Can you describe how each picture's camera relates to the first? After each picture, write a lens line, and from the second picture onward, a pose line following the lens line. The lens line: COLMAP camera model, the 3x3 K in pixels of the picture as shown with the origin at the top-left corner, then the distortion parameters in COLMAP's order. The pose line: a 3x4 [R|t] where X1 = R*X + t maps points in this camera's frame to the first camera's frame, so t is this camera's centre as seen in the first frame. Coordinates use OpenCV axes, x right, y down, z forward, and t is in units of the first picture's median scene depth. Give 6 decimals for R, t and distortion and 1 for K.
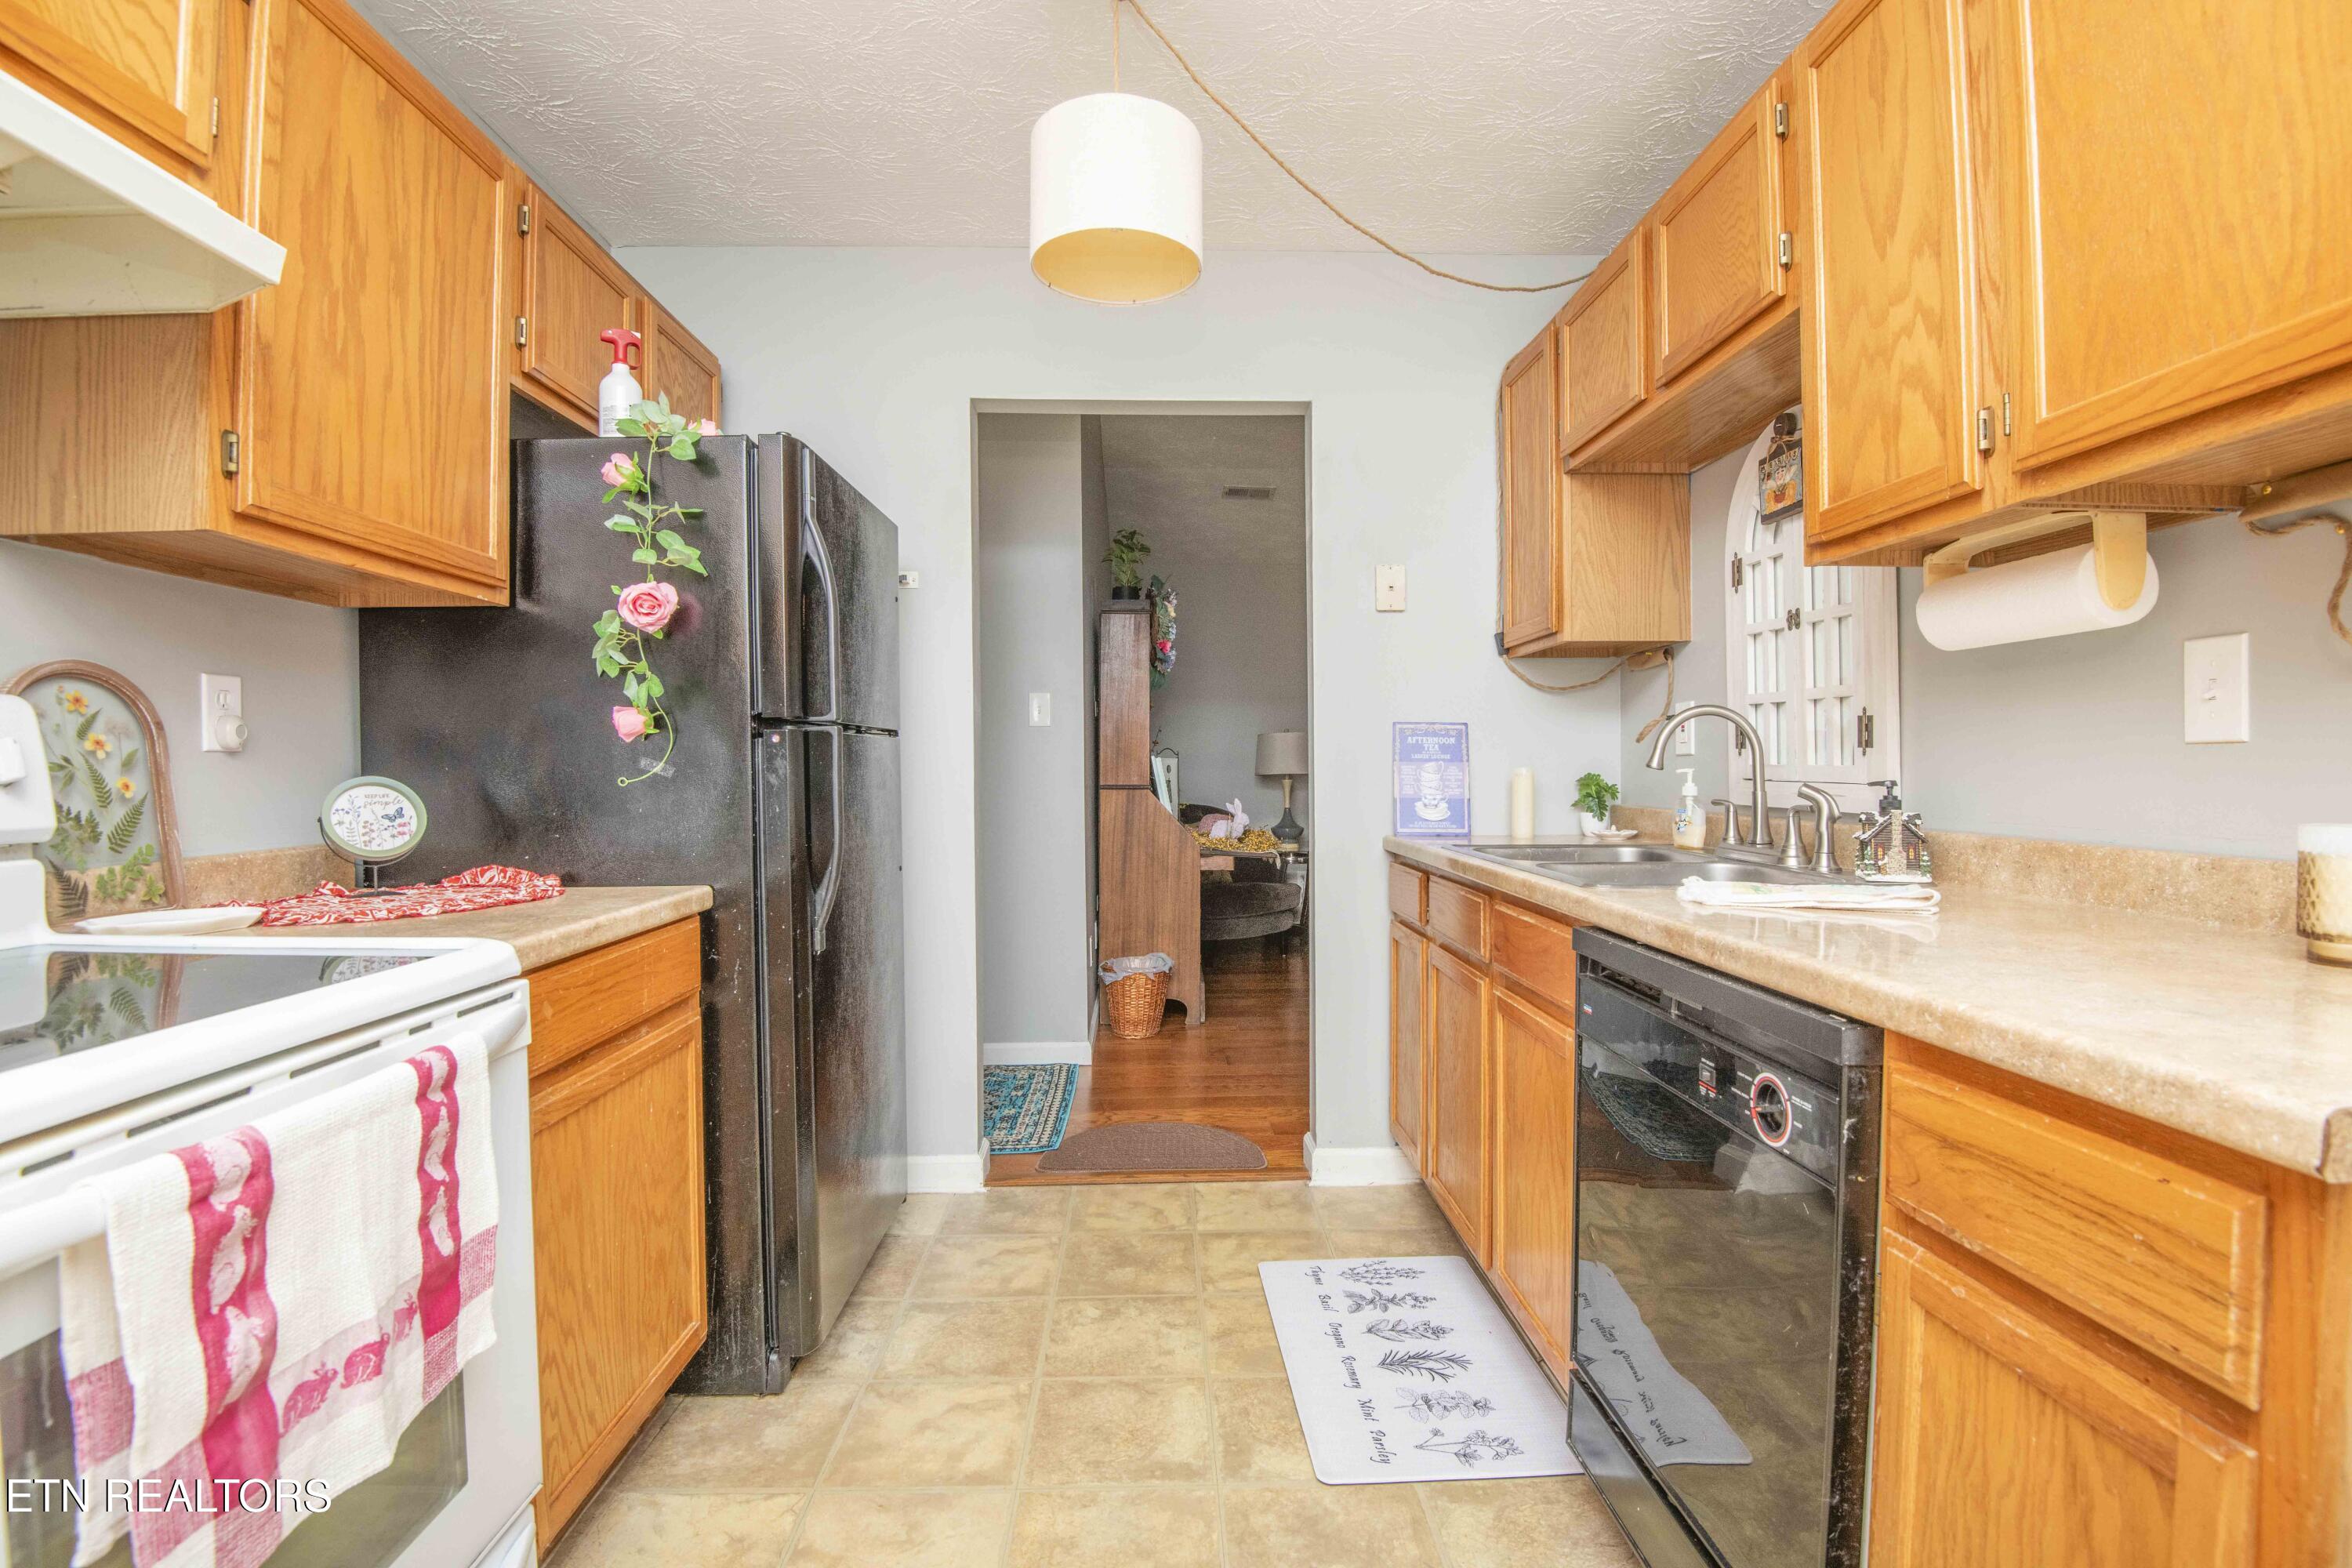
lens RADIAL K [[1084.5, 0, 1189.2], [0, 1084.5, 789.2], [0, 0, 1]] dist [-0.022855, -0.011618]
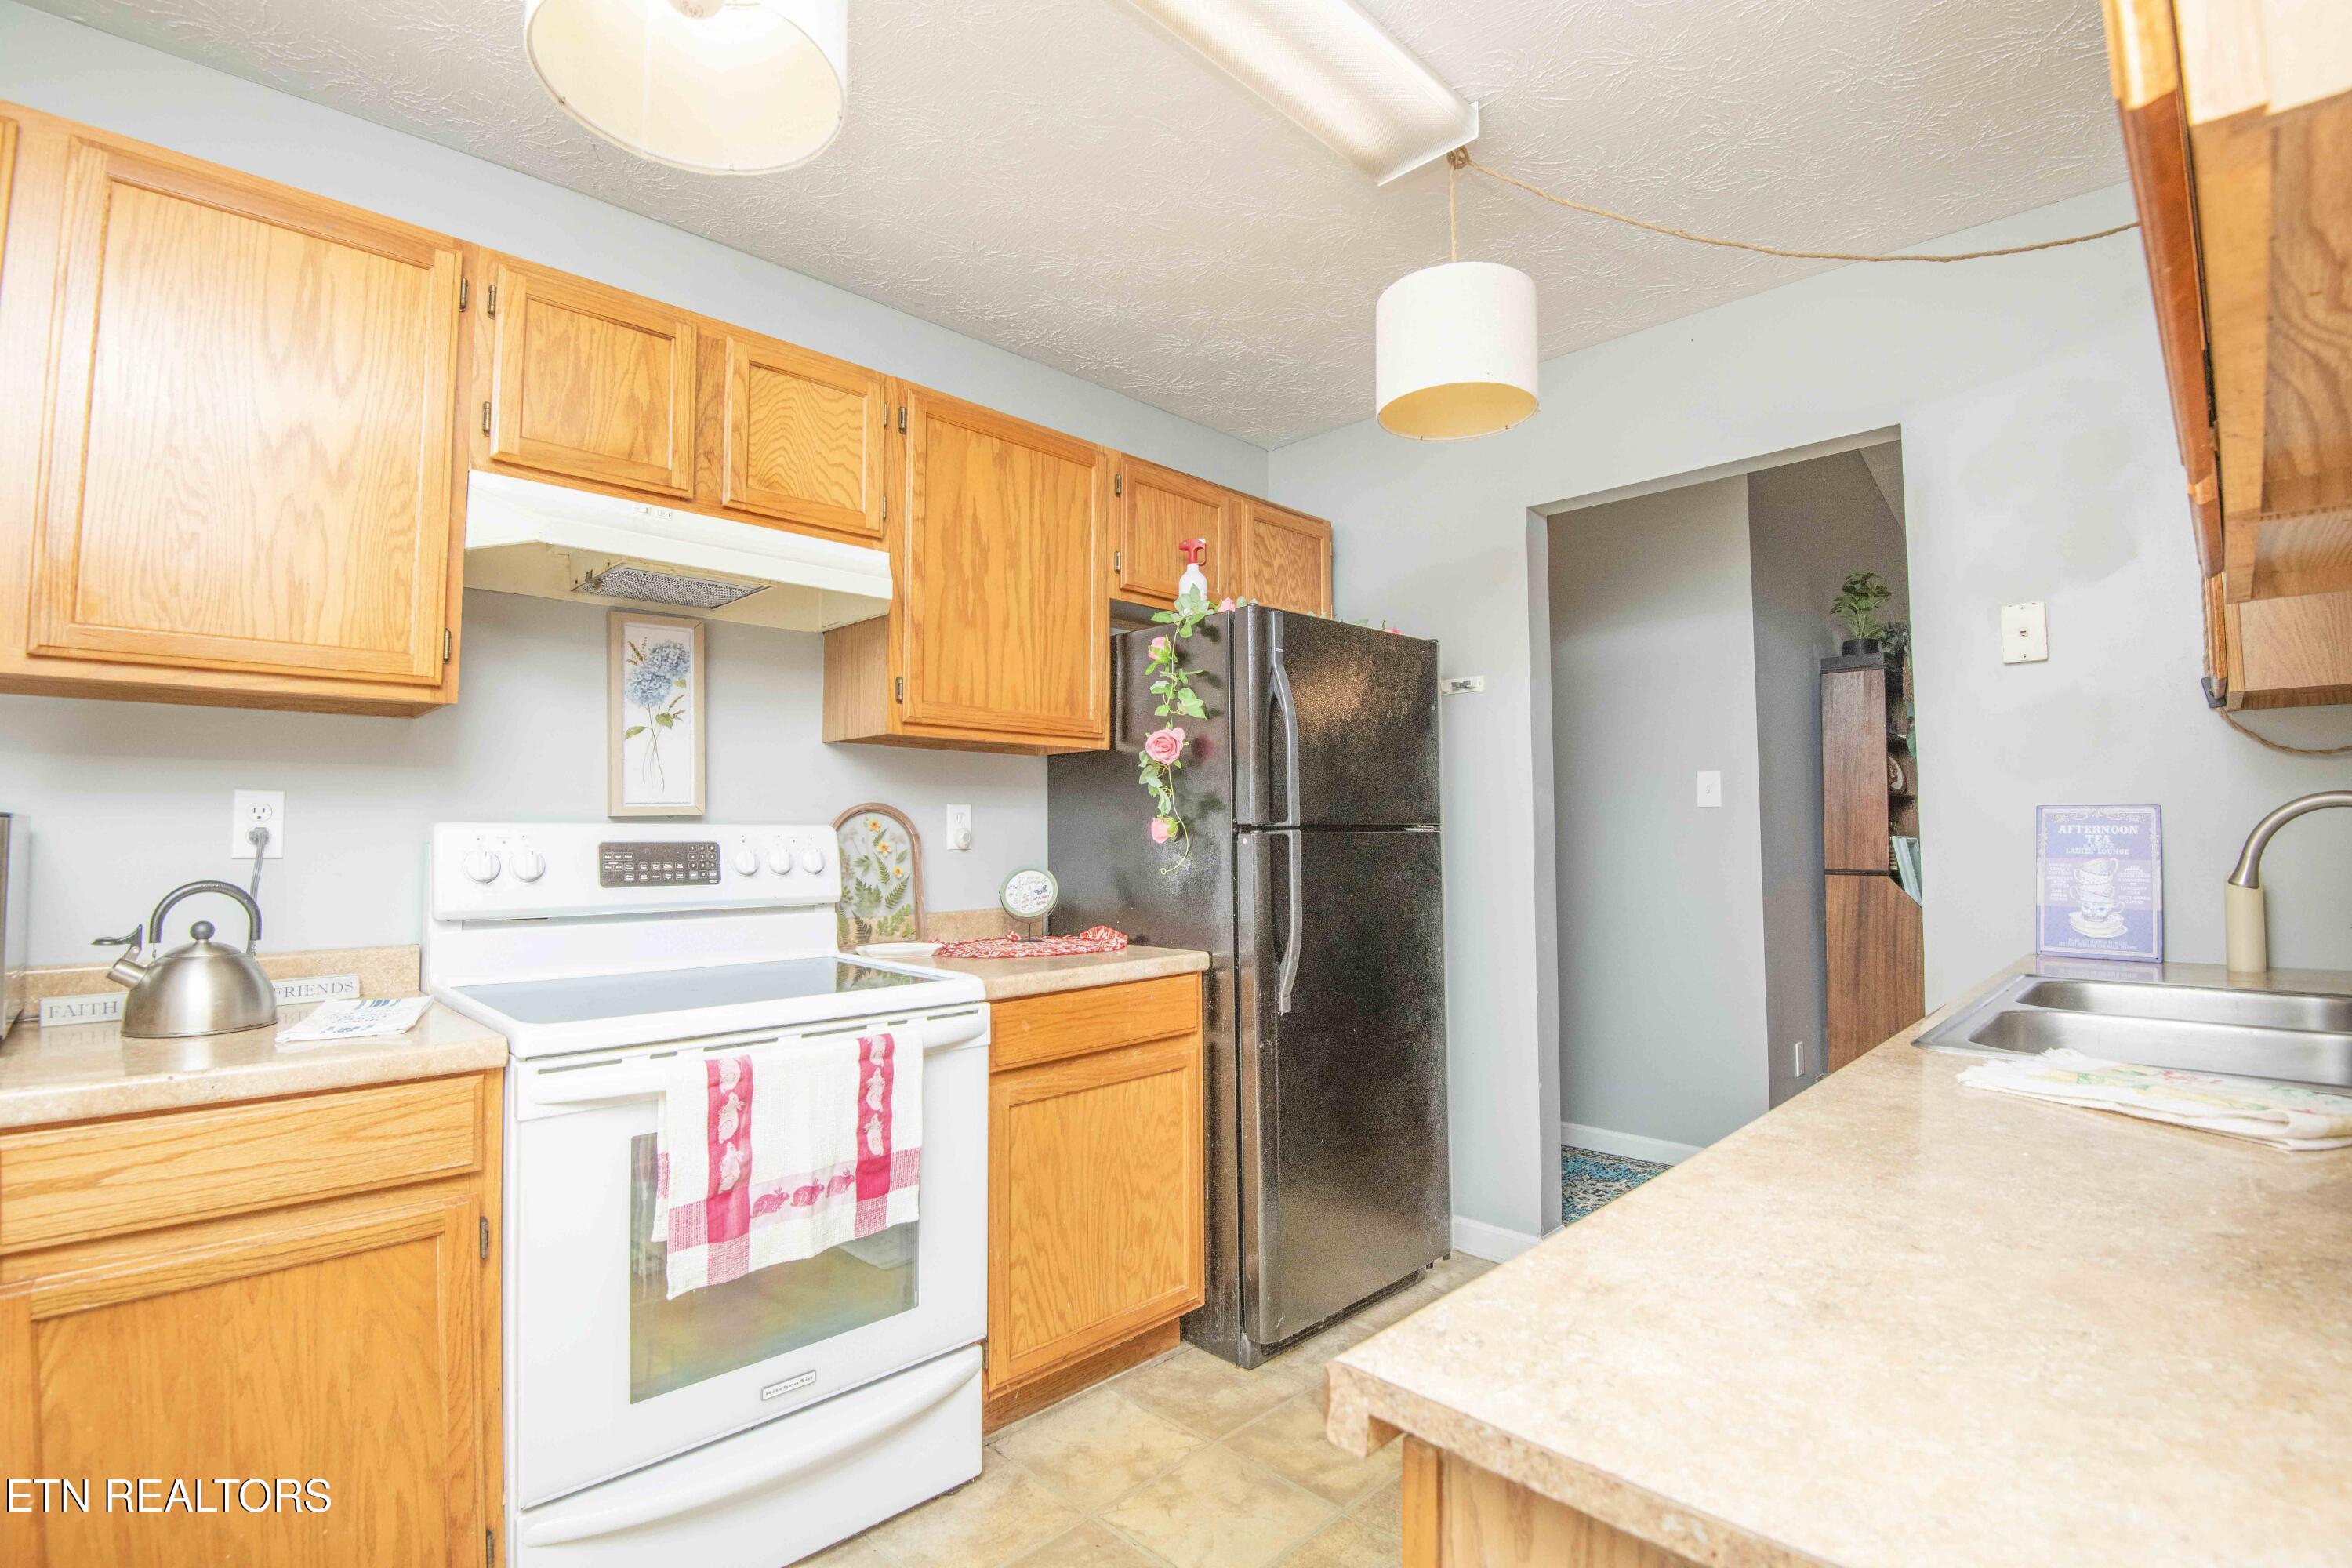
lens RADIAL K [[1084.5, 0, 1201.8], [0, 1084.5, 790.1], [0, 0, 1]] dist [-0.022855, -0.011618]
pose [[0.684190, -0.026803, -0.728811, 0.637651], [-0.014457, 0.998630, -0.050297, -0.051028], [0.729160, 0.044949, 0.682865, 0.100403]]
